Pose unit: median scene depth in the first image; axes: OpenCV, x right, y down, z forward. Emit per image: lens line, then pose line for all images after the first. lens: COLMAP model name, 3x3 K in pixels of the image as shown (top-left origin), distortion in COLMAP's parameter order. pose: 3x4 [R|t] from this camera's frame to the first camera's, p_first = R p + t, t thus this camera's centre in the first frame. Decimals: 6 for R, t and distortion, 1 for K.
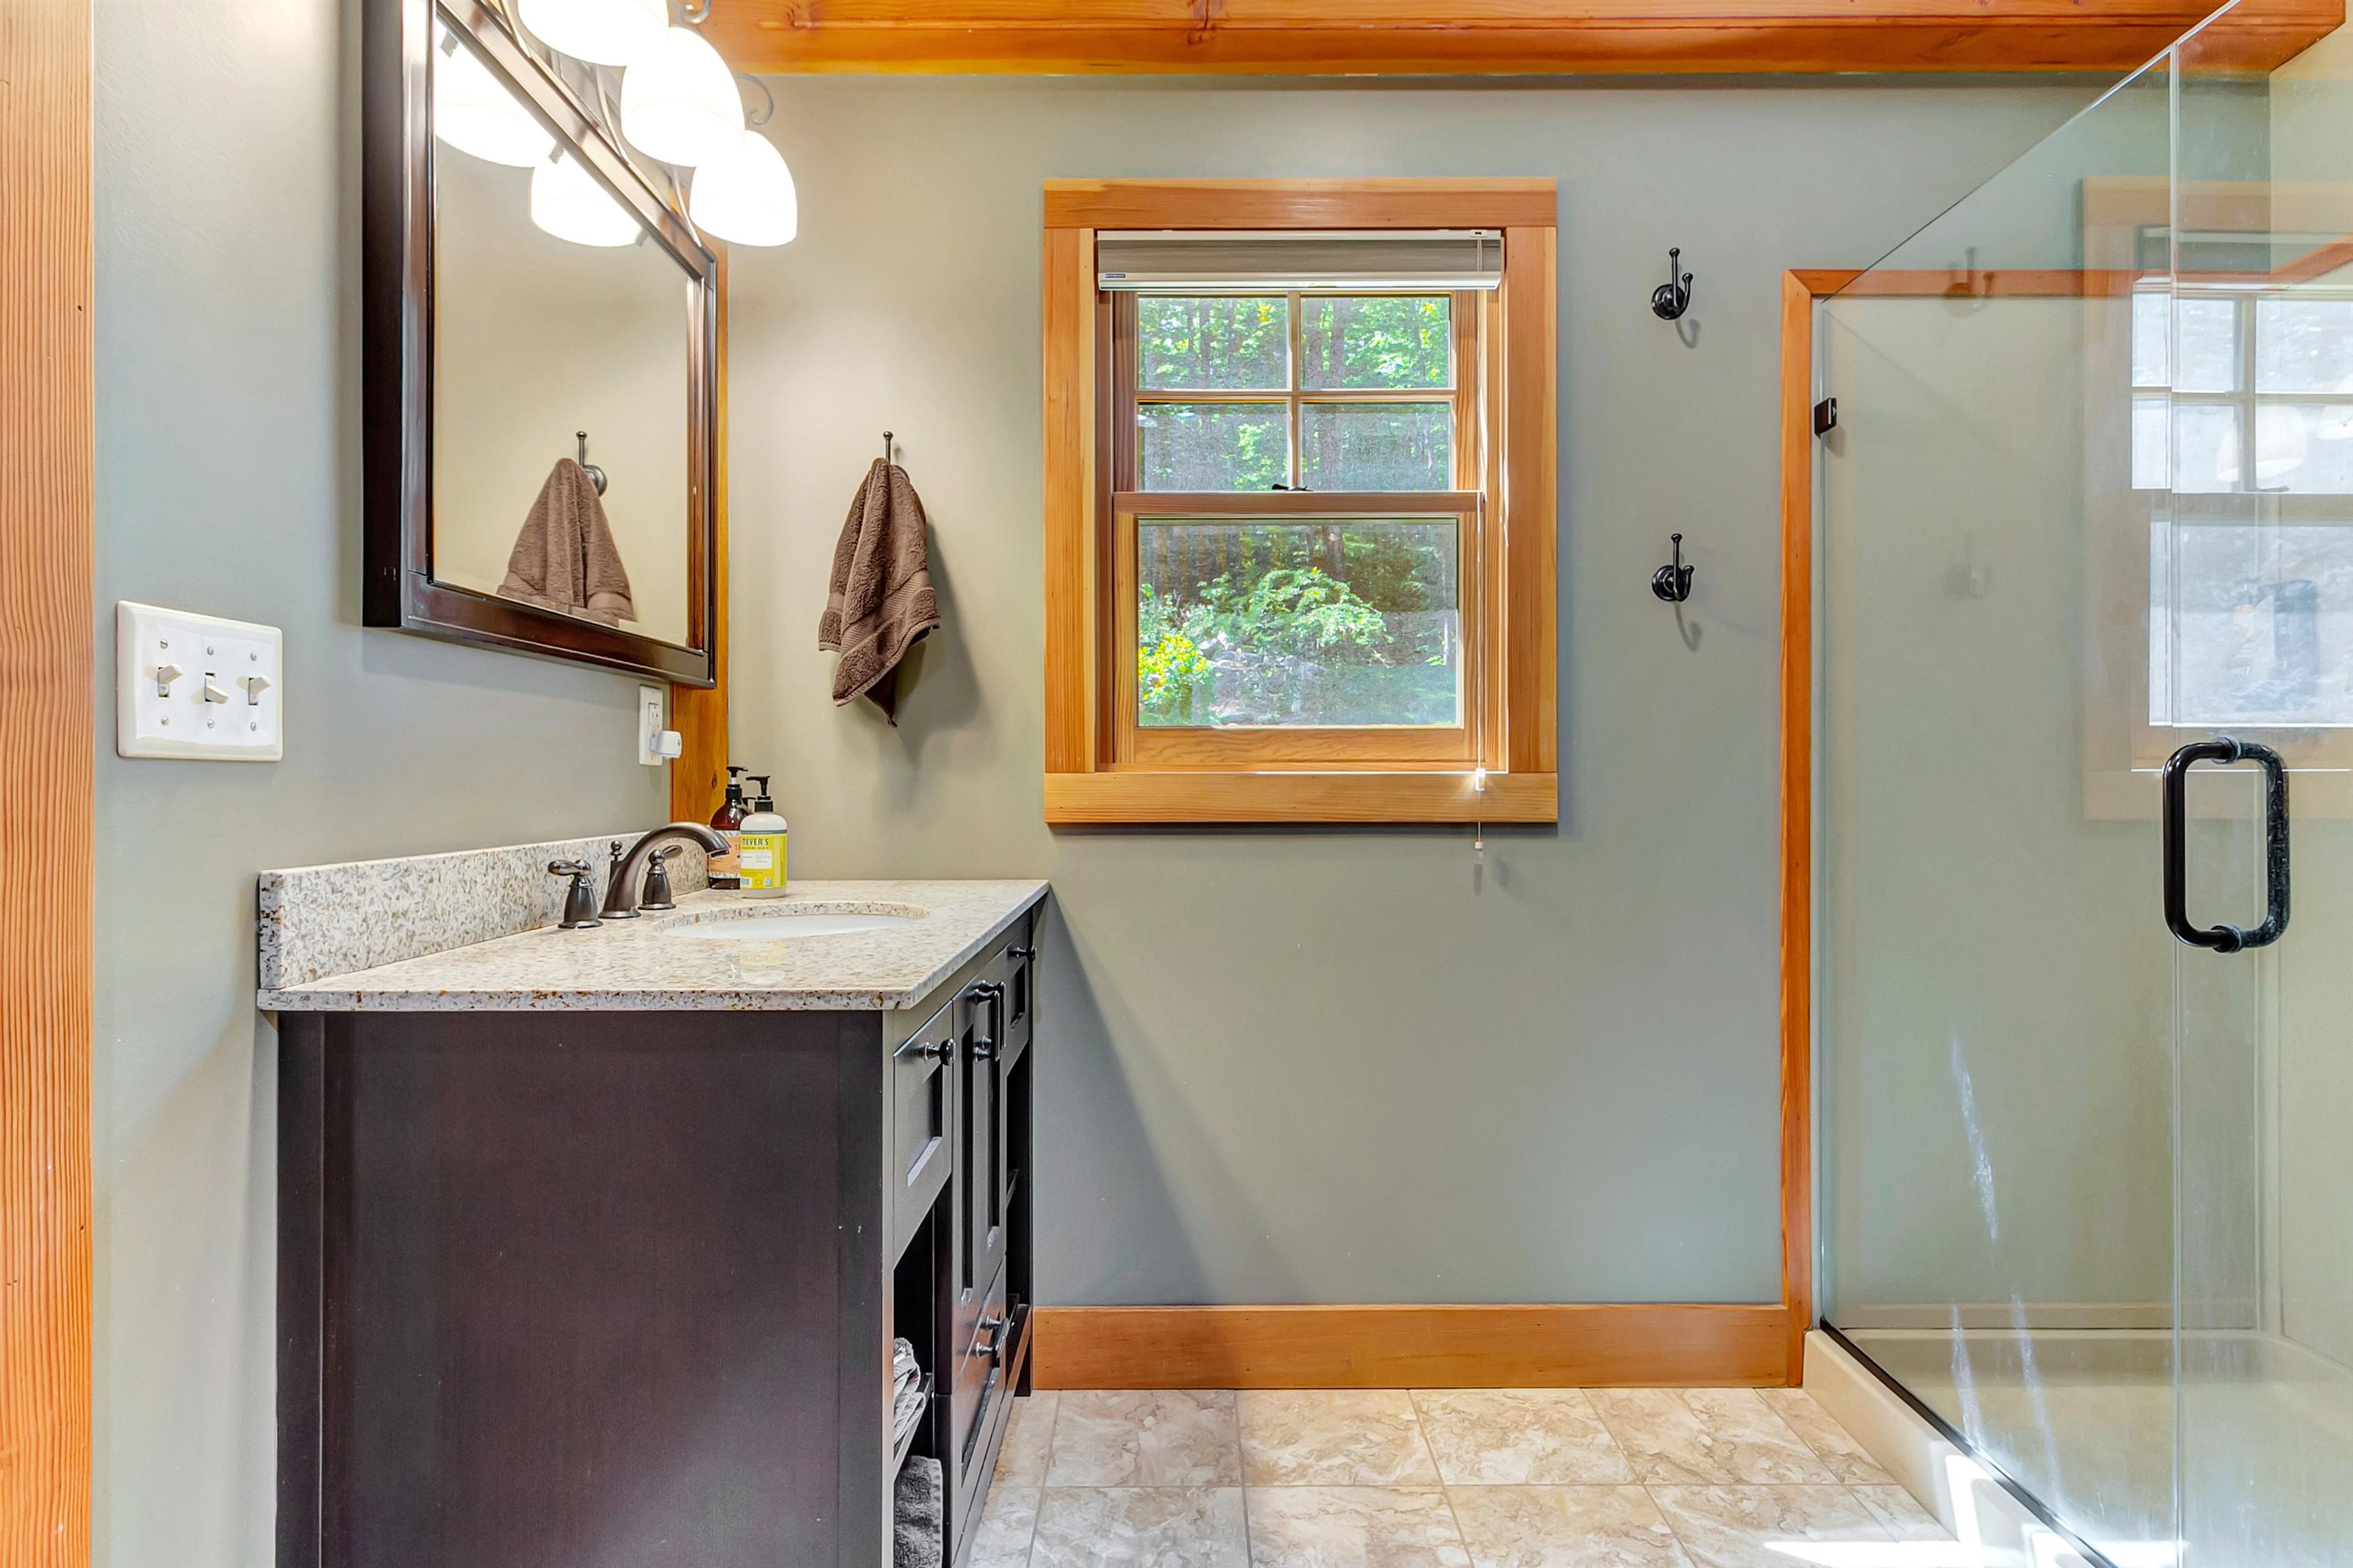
lens RADIAL K [[1231.7, 0, 1181.5], [0, 1231.7, 773.1], [0, 0, 1]] dist [0.005925, -0.000101]
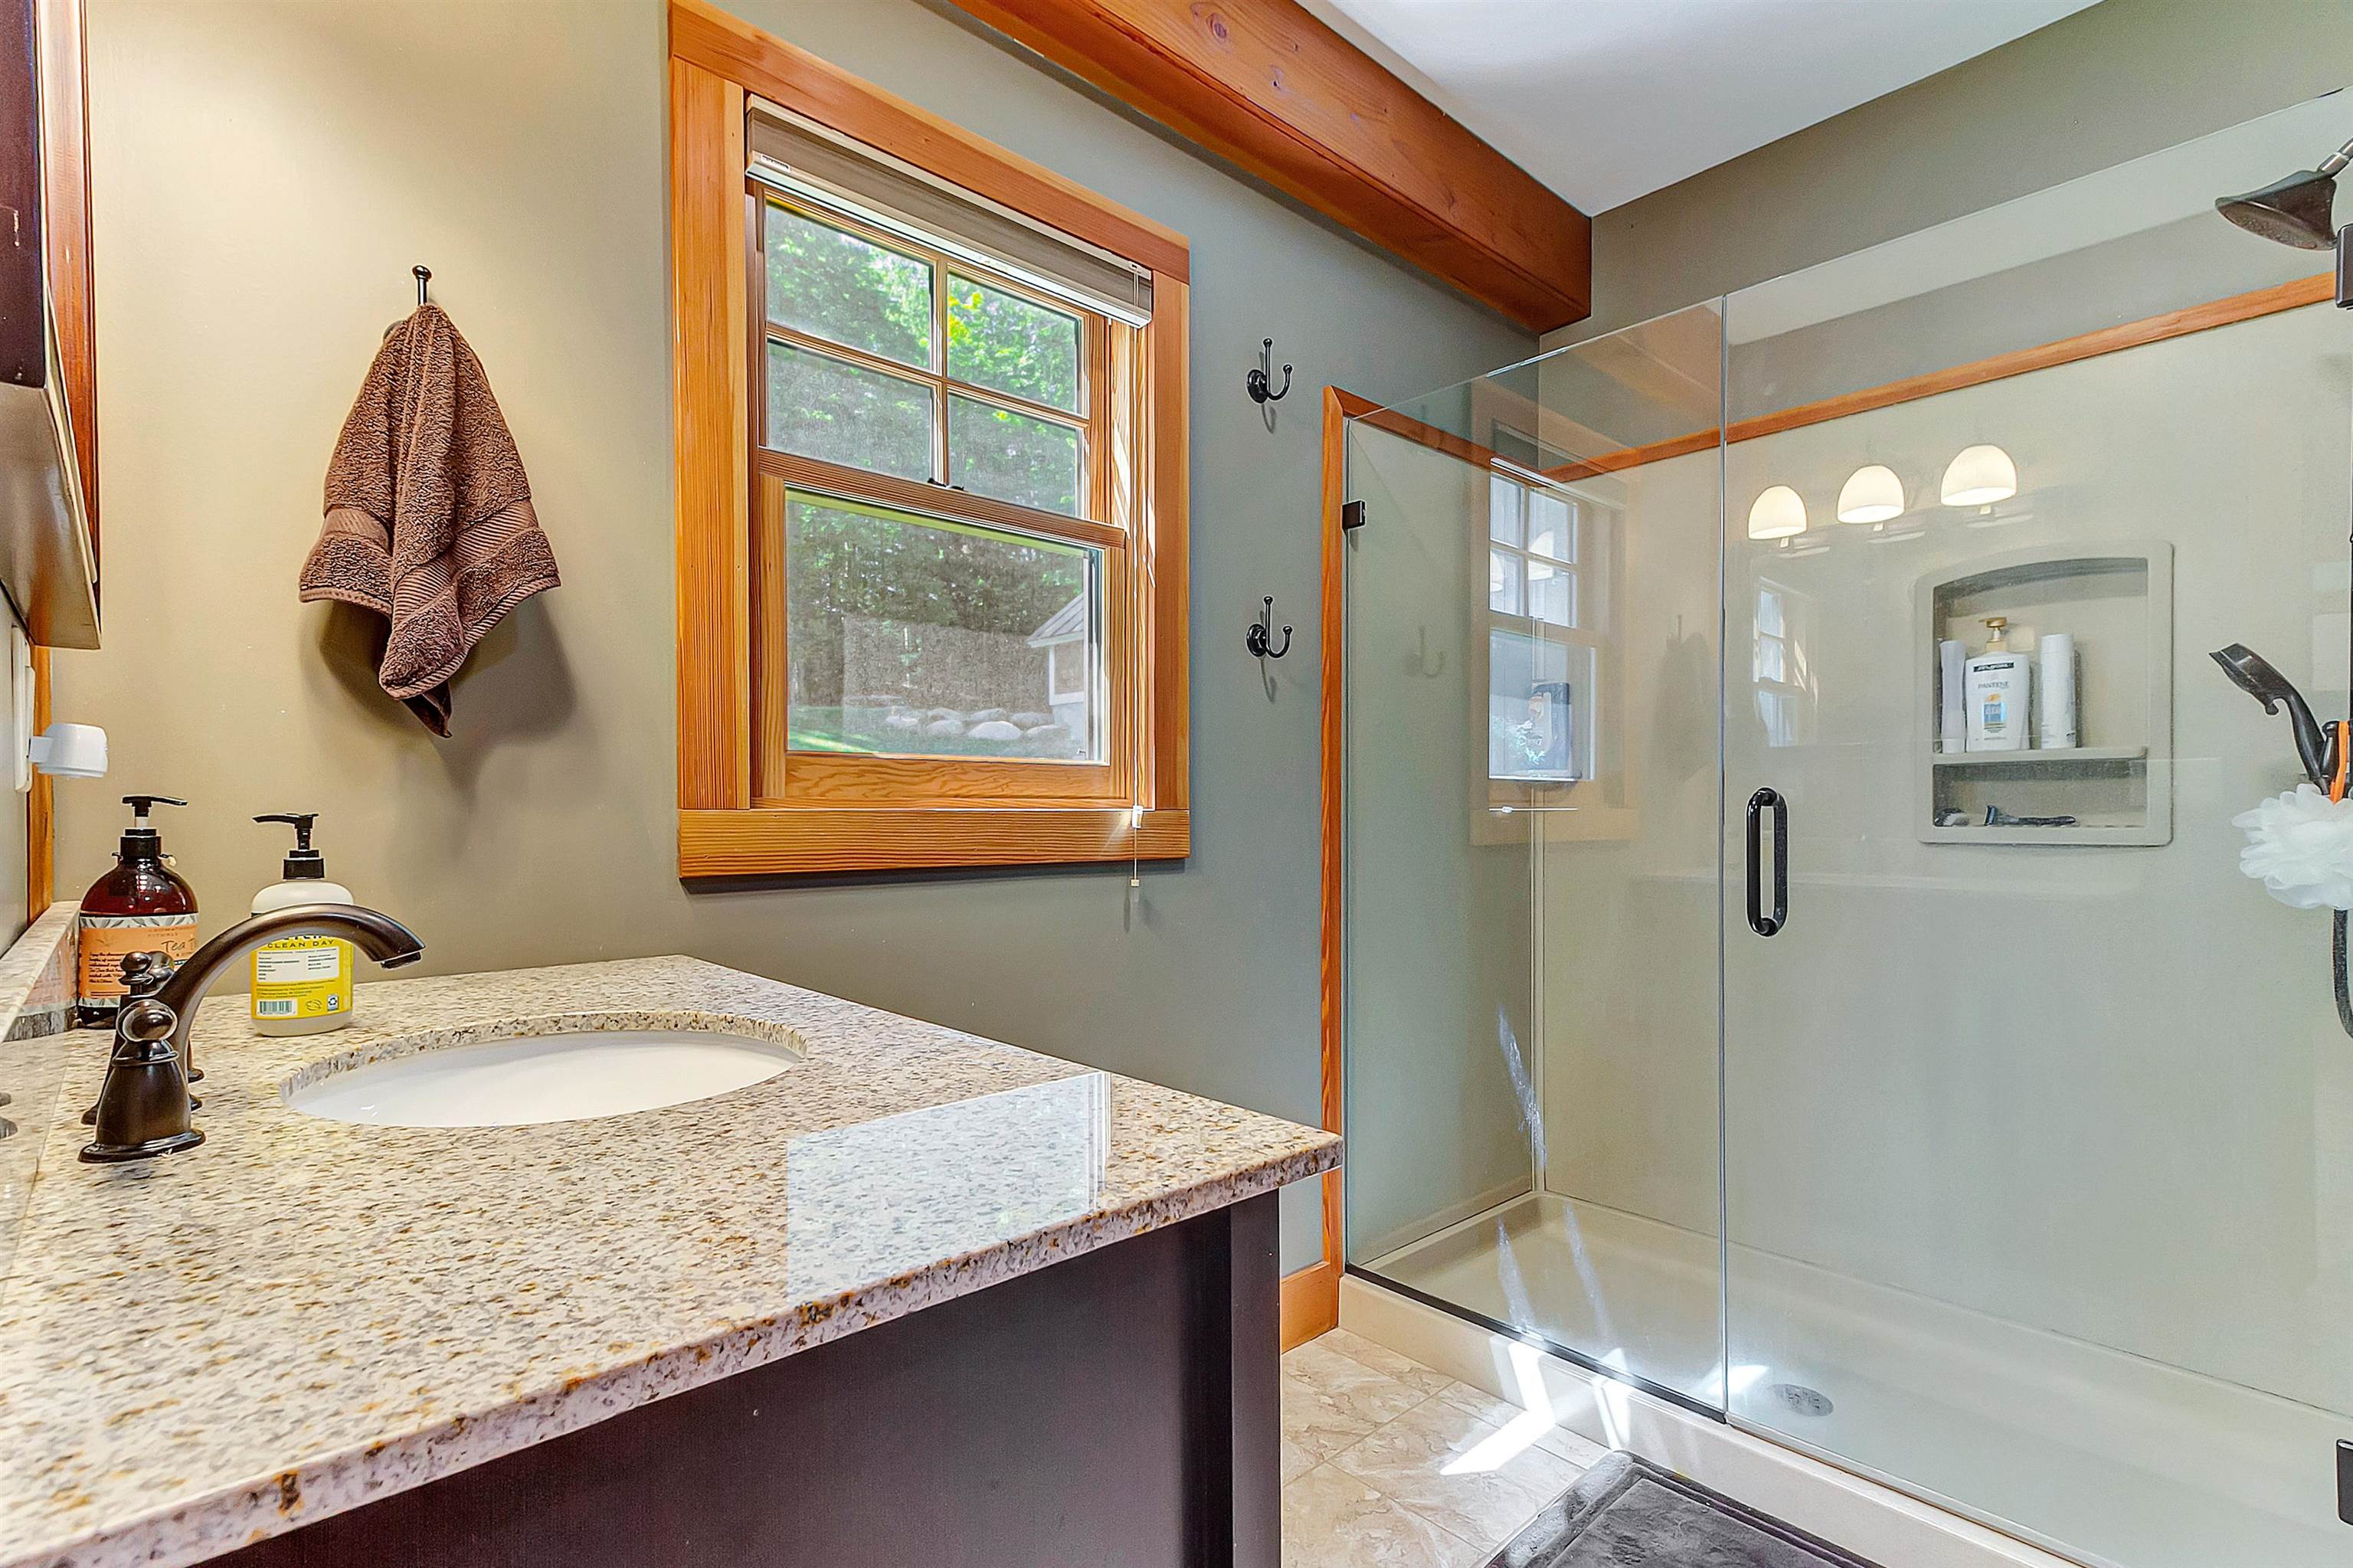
lens RADIAL K [[1125.1, 0, 1188.9], [0, 1125.1, 813.2], [0, 0, 1]] dist [0.022008, 0.000928]
pose [[0.732465, 0.000042, 0.680805, -0.345218], [-0.002726, 0.999992, 0.002871, -0.000613], [-0.680799, -0.003959, 0.732459, 0.301508]]
